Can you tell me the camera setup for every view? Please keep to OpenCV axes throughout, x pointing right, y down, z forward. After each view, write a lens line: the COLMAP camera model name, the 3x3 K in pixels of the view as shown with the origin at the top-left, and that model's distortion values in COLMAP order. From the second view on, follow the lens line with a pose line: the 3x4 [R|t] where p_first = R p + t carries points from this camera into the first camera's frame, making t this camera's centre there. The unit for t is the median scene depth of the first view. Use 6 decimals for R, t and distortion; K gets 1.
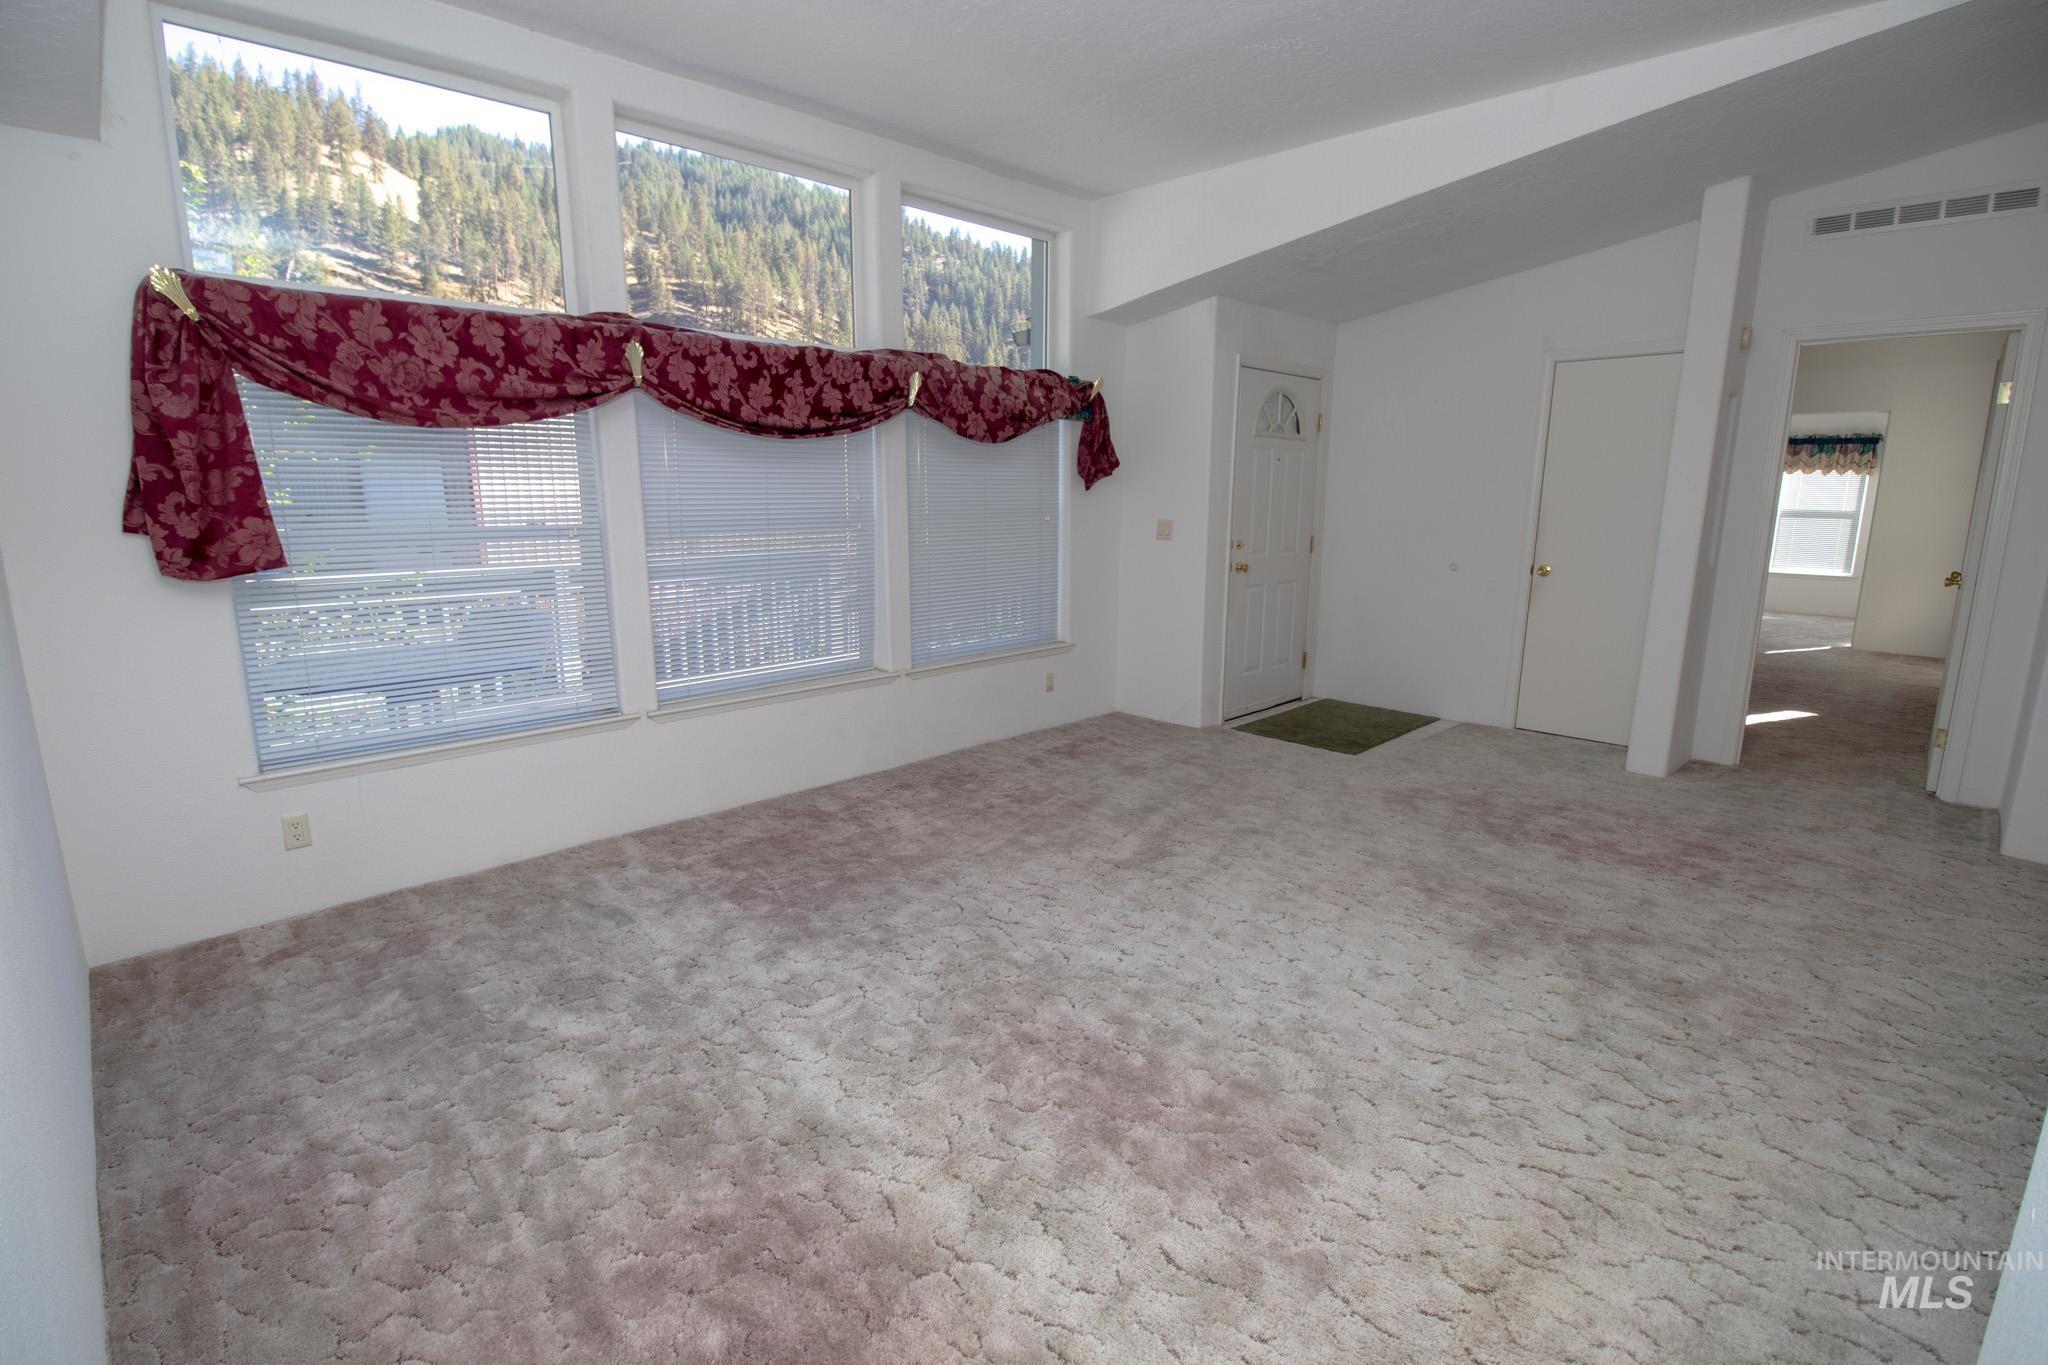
lens RADIAL K [[940.2, 0, 1012.4], [0, 940.2, 675.0], [0, 0, 1]] dist [-0.000409, -0.012515]
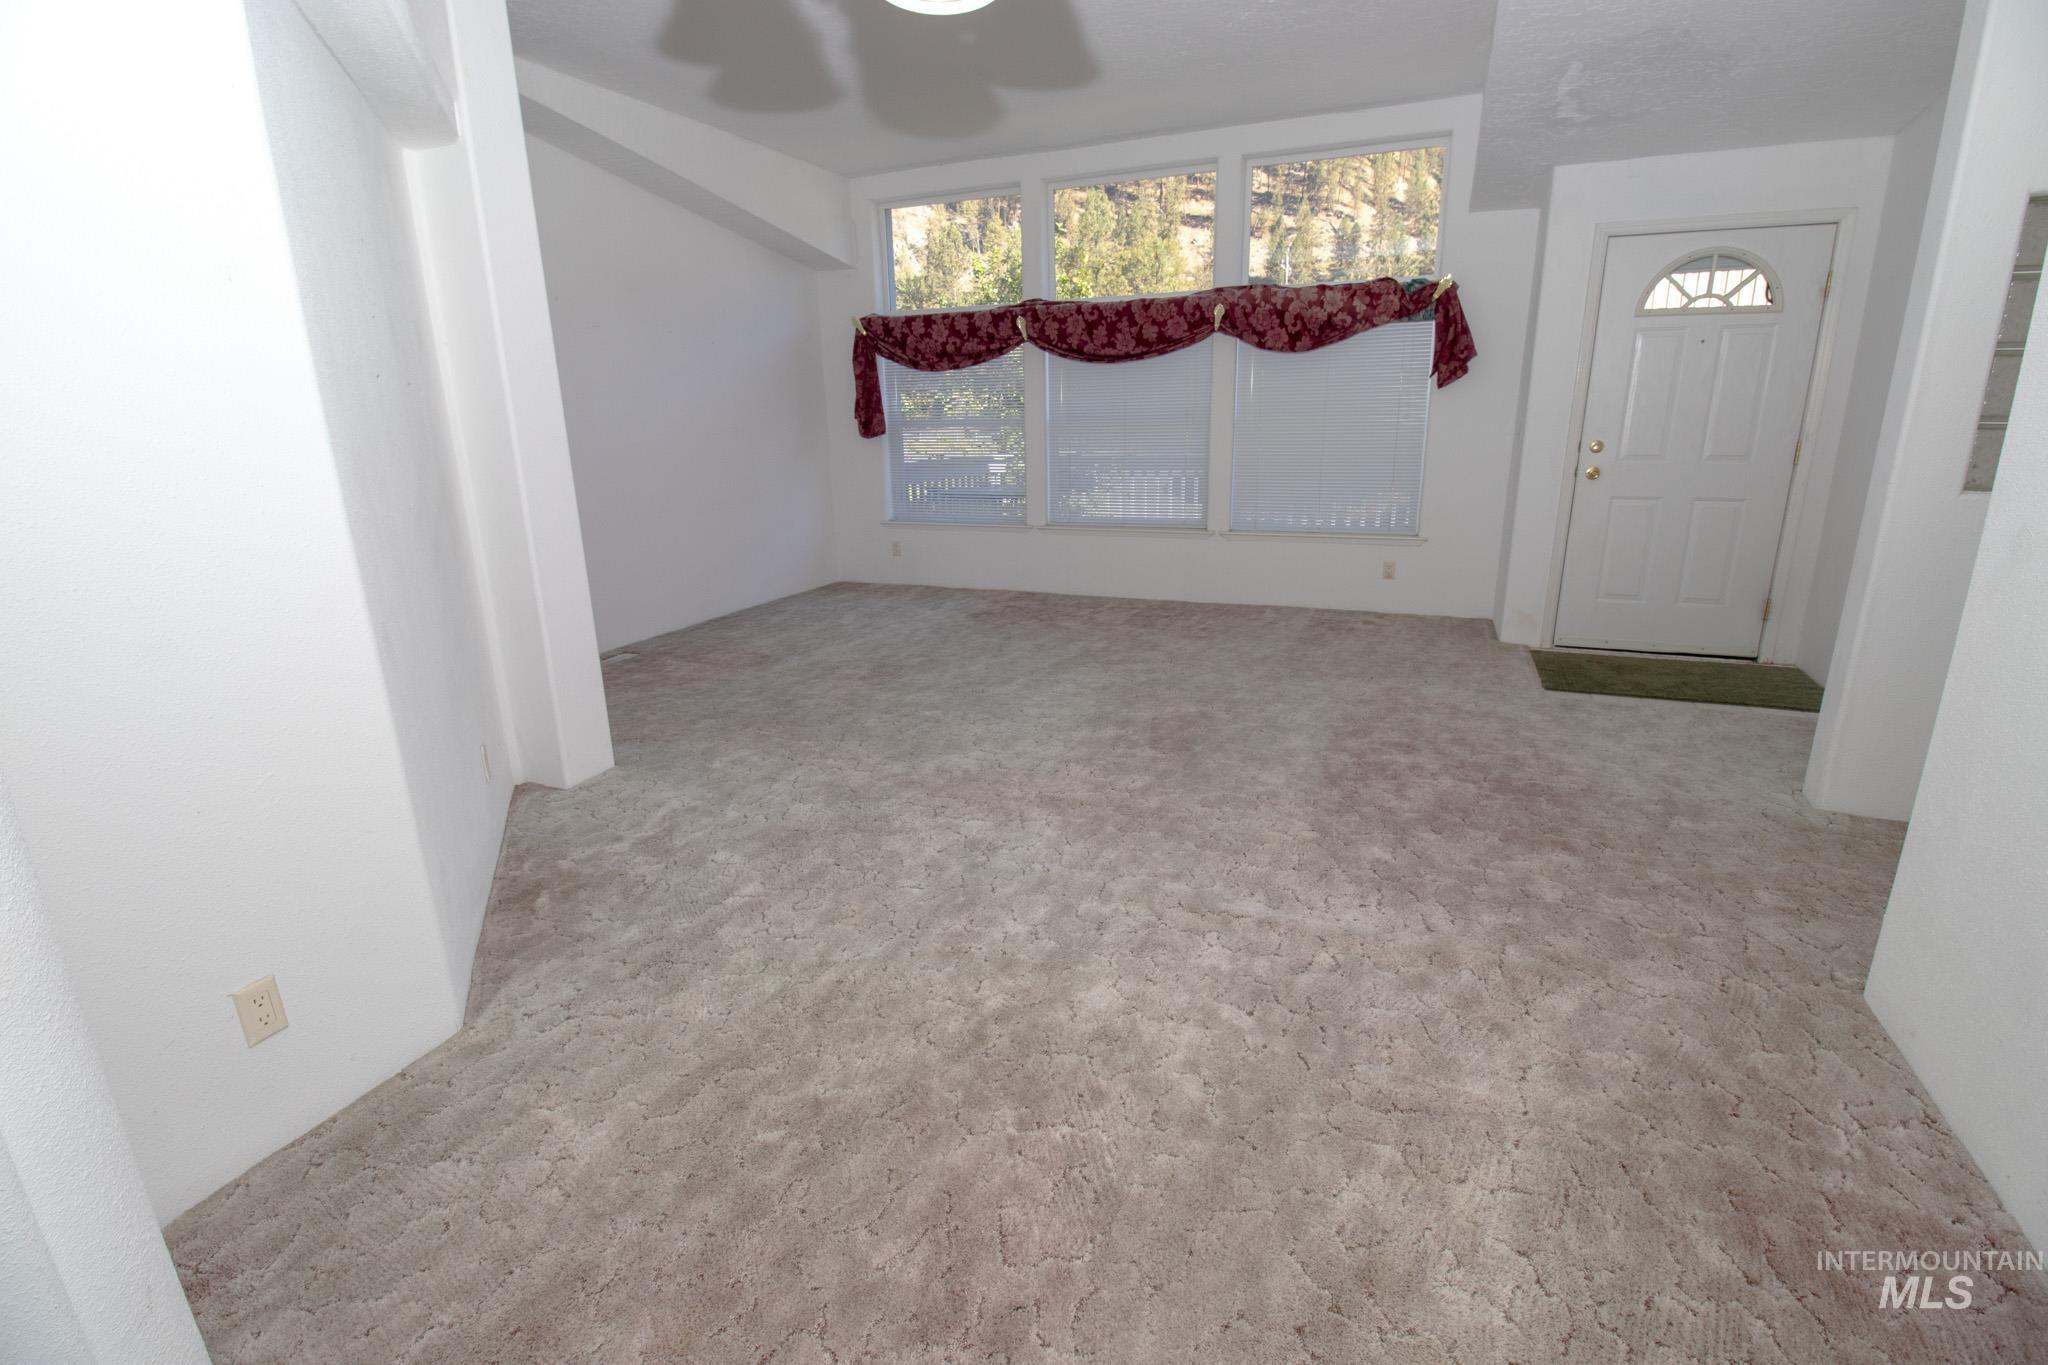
lens RADIAL K [[957.0, 0, 1020.8], [0, 957.0, 672.0], [0, 0, 1]] dist [0.003657, -0.014709]
pose [[0.390276, 0.237585, -0.889516, 1.341288], [-0.155916, 0.969233, 0.190468, -0.033683], [0.907400, 0.064355, 0.415312, 0.246886]]
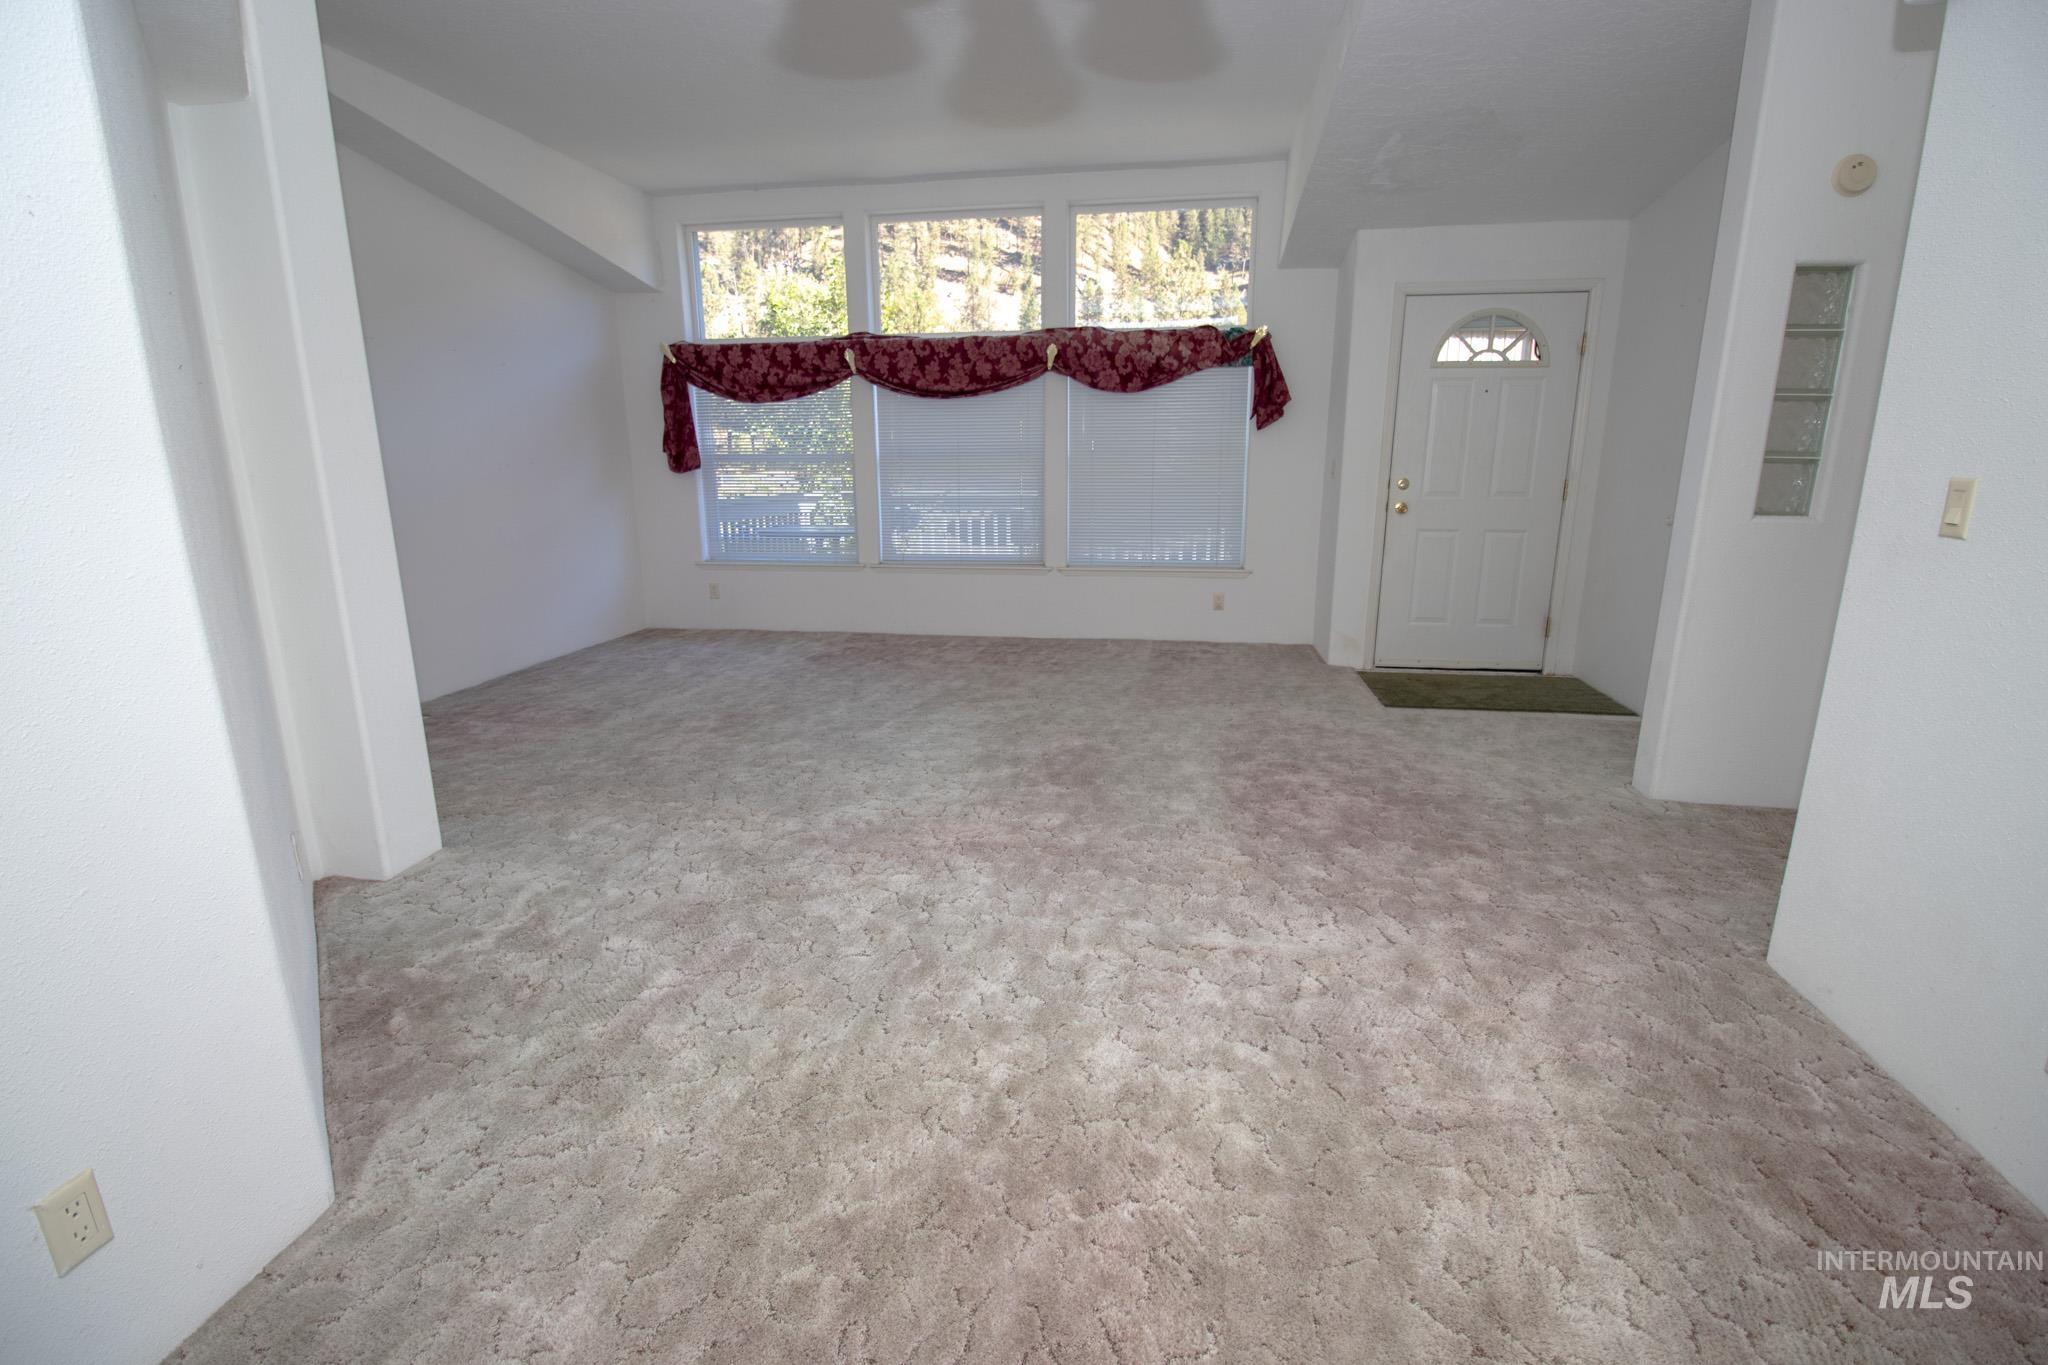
lens RADIAL K [[957.0, 0, 1020.8], [0, 957.0, 672.0], [0, 0, 1]] dist [0.003657, -0.014709]
pose [[0.597929, 0.177632, -0.781618, 1.238251], [-0.148103, 0.982829, 0.110062, 0.000040], [0.787747, 0.049951, 0.613970, 0.158957]]
